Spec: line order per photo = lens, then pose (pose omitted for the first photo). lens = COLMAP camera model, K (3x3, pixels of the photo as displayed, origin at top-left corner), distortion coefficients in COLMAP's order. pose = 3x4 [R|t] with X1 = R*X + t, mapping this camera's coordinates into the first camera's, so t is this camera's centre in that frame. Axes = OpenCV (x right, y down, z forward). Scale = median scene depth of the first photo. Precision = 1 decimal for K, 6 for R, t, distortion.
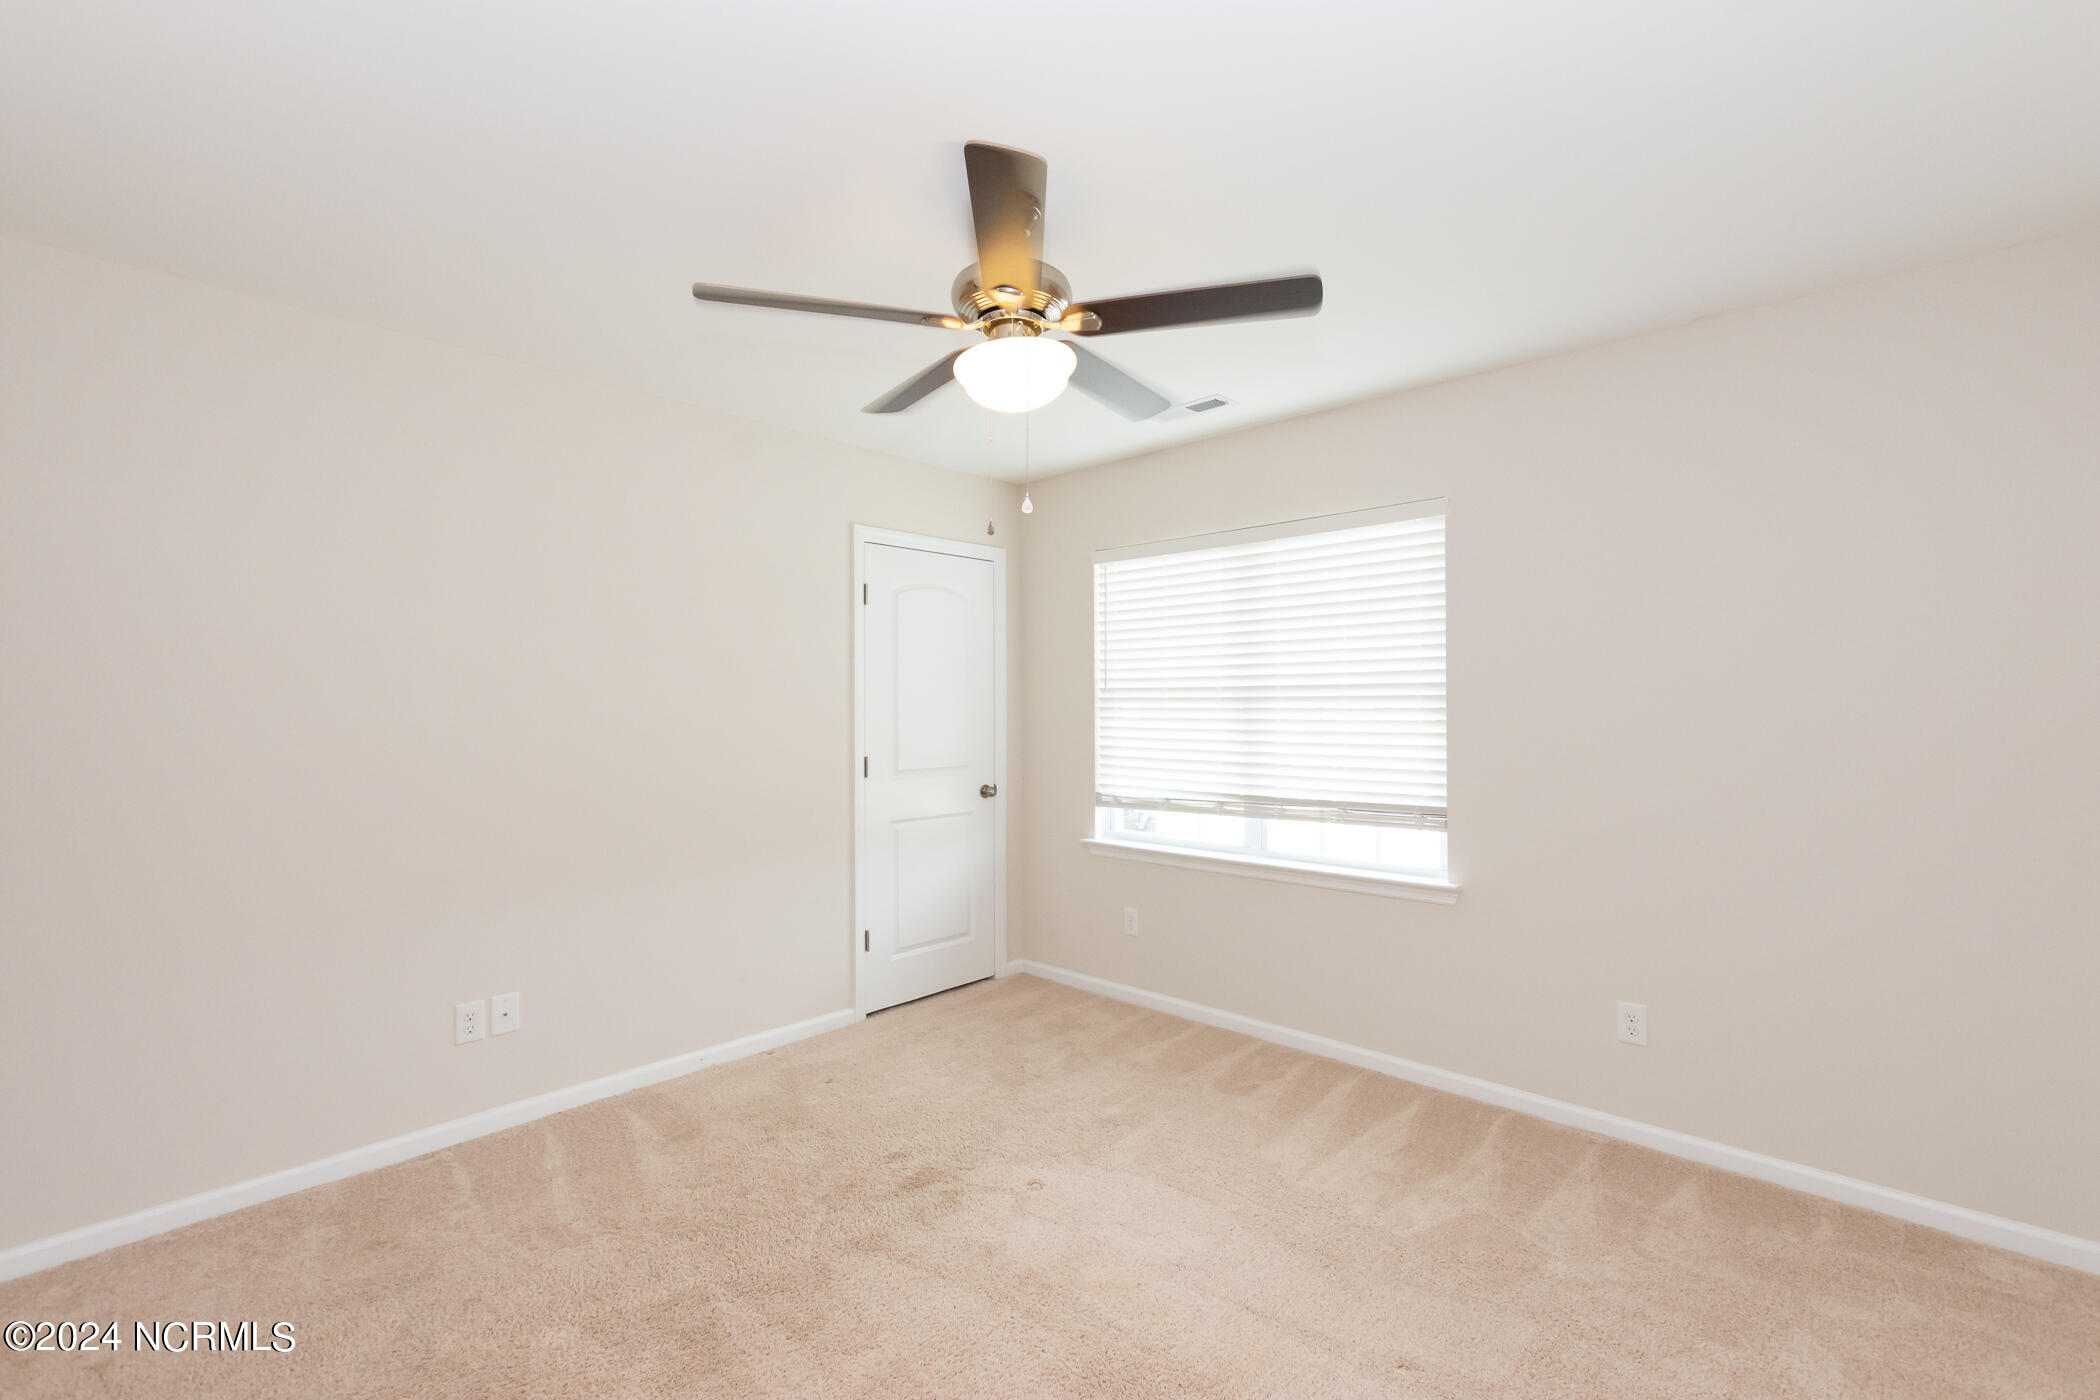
lens RADIAL K [[938.7, 0, 1044.2], [0, 938.7, 696.4], [0, 0, 1]] dist [0.027740, 0.000069]
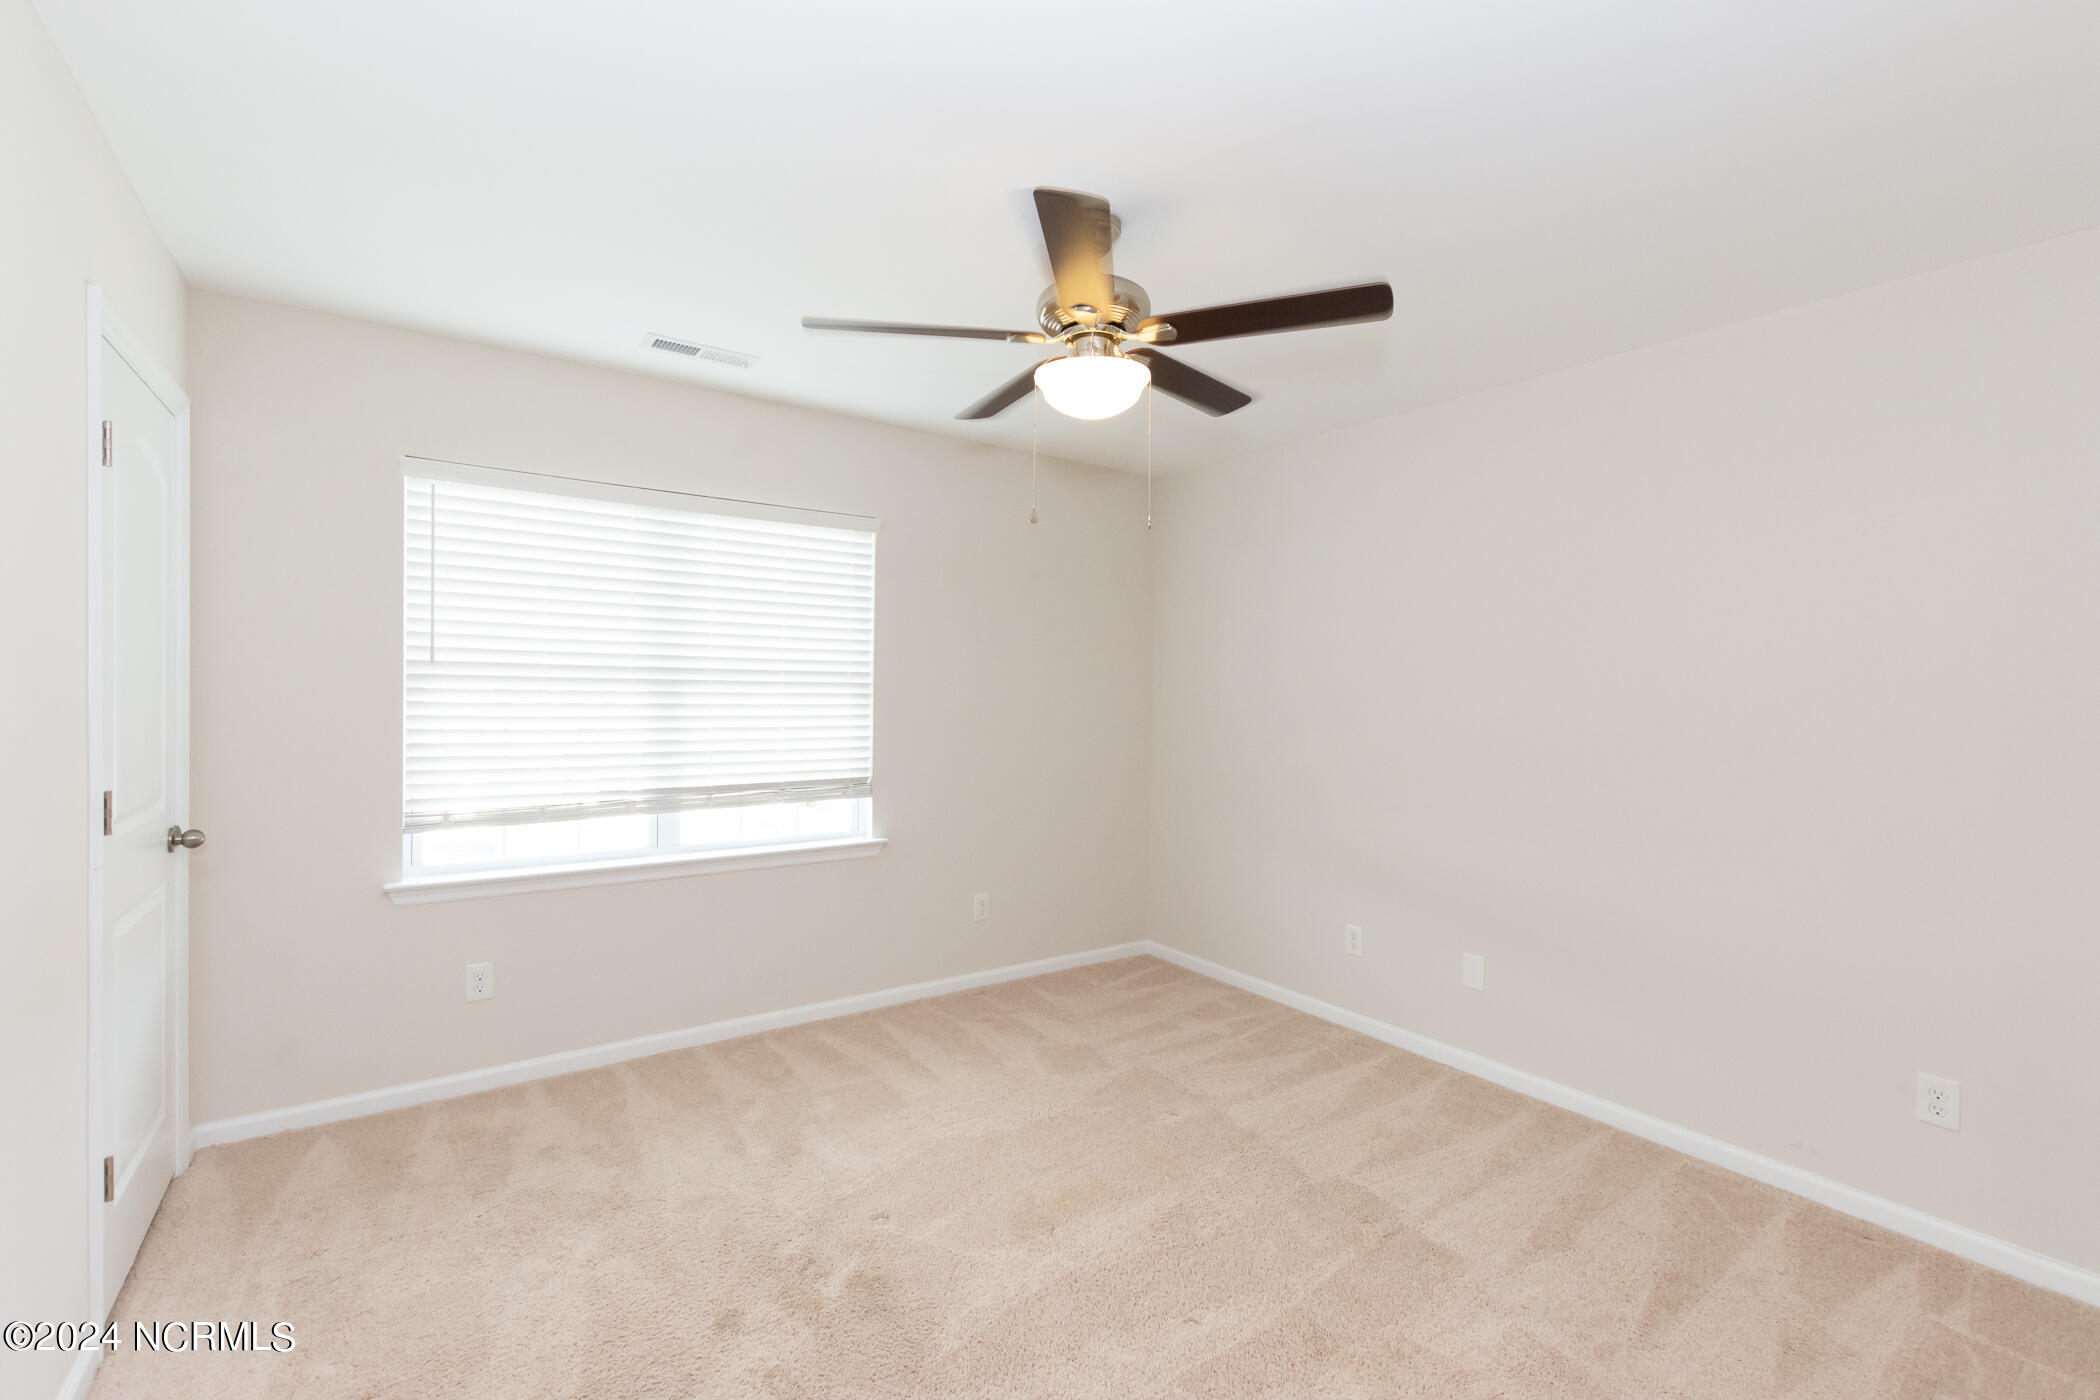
lens RADIAL K [[919.7, 0, 1051.1], [0, 919.7, 699.9], [0, 0, 1]] dist [0.005403, -0.000040]
pose [[0.192722, -0.002628, 0.981250, -0.577003], [-0.022505, 0.999722, 0.007098, 0.005749], [-0.980995, -0.023450, 0.192609, 0.468886]]
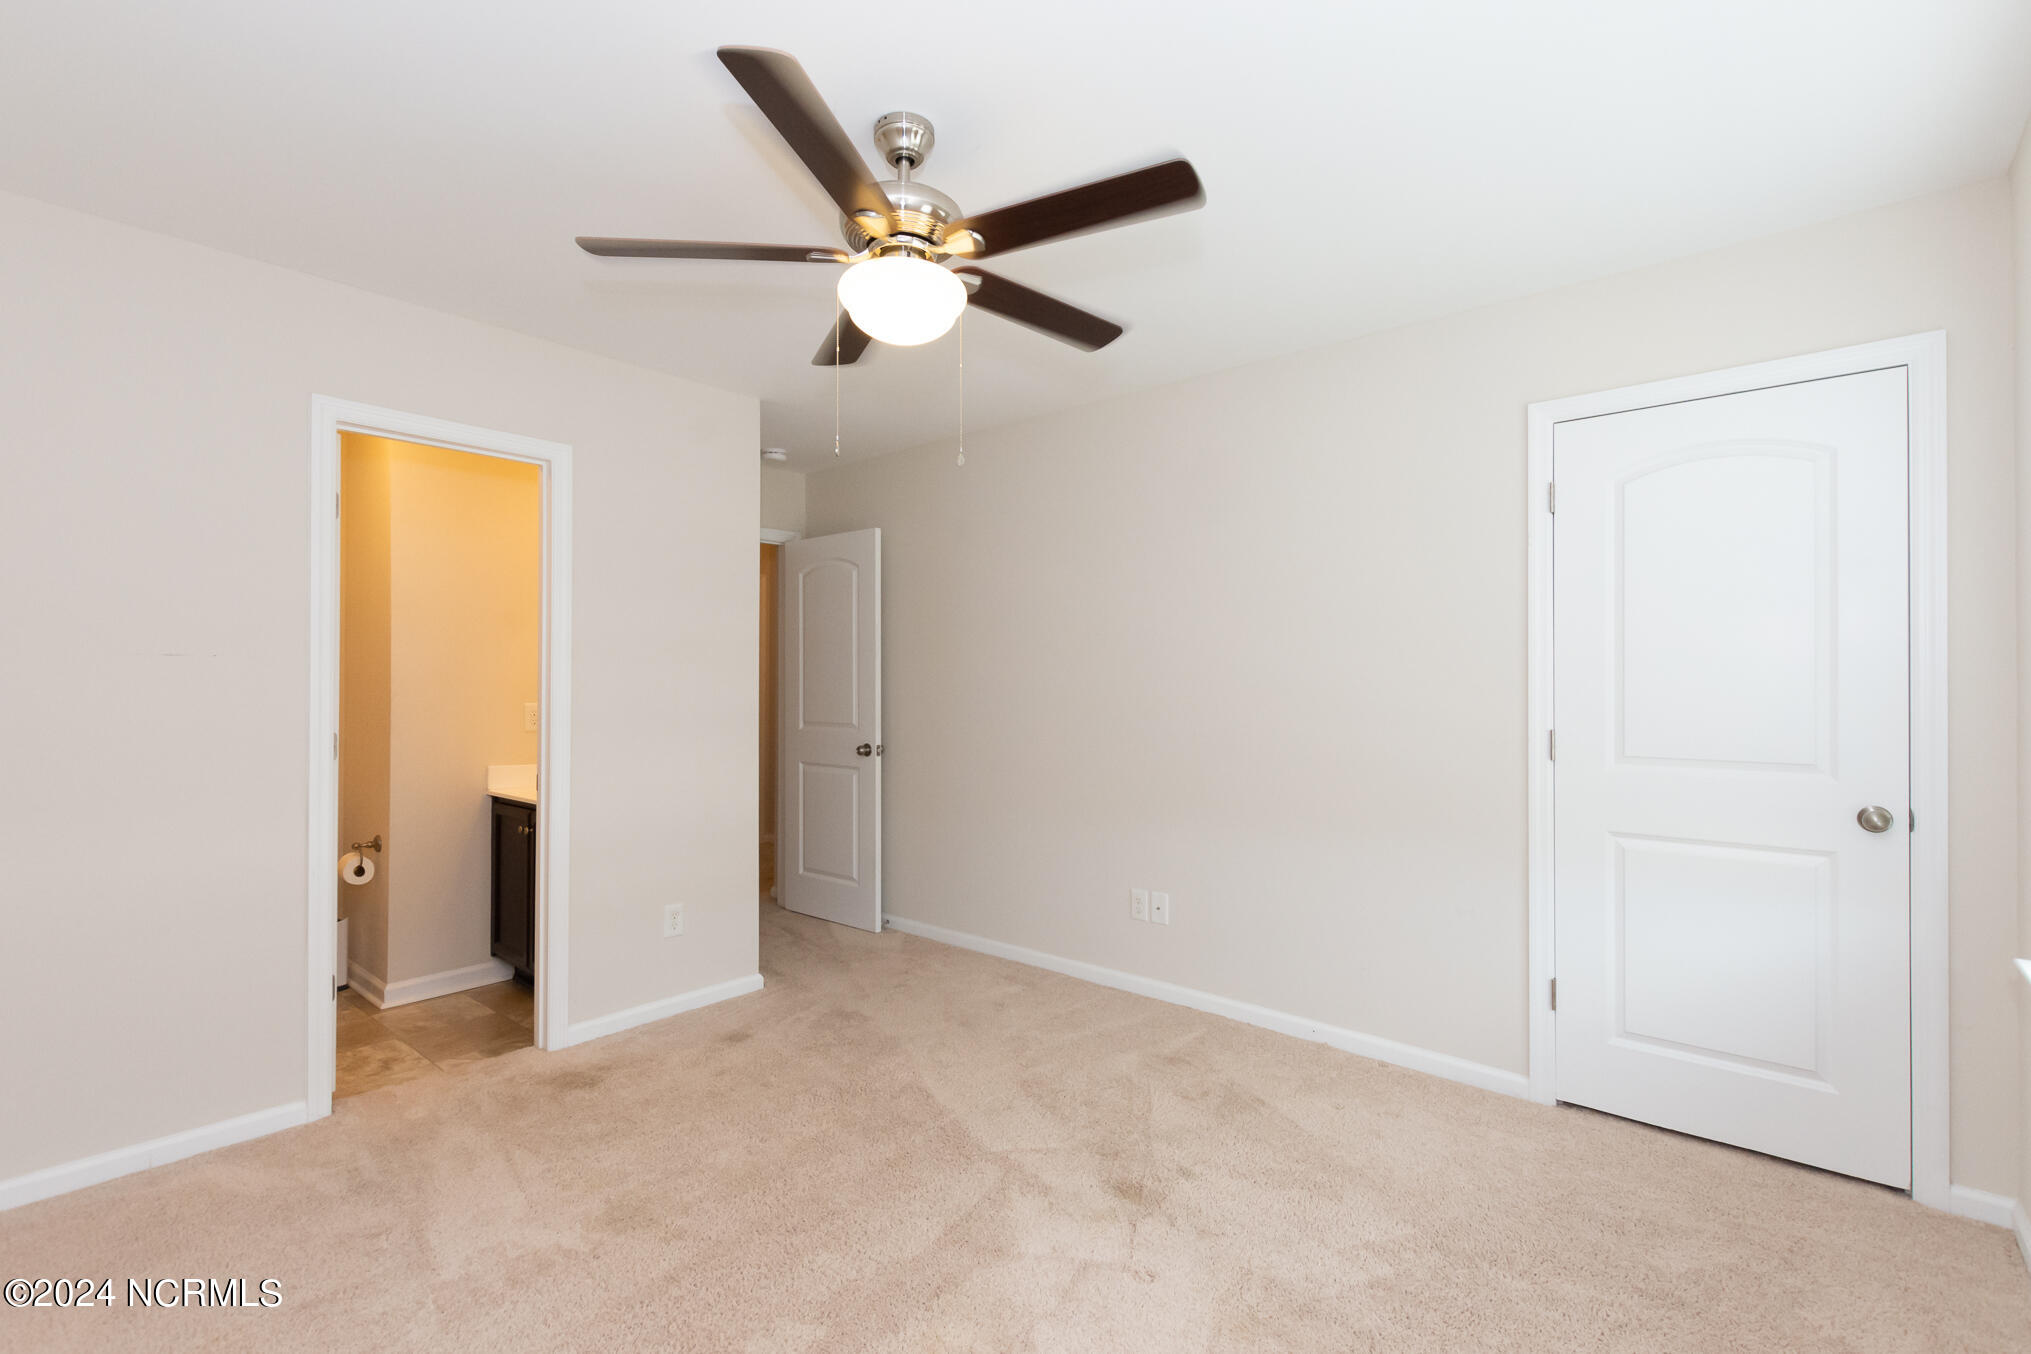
lens RADIAL K [[923.3, 0, 1011.7], [0, 923.3, 677.7], [0, 0, 1]] dist [0.001635, -0.000064]
pose [[0.022152, -0.008515, -0.999718, 0.507093], [0.007204, 0.999939, -0.008357, 0.028800], [0.999729, -0.007017, 0.022212, 0.605376]]
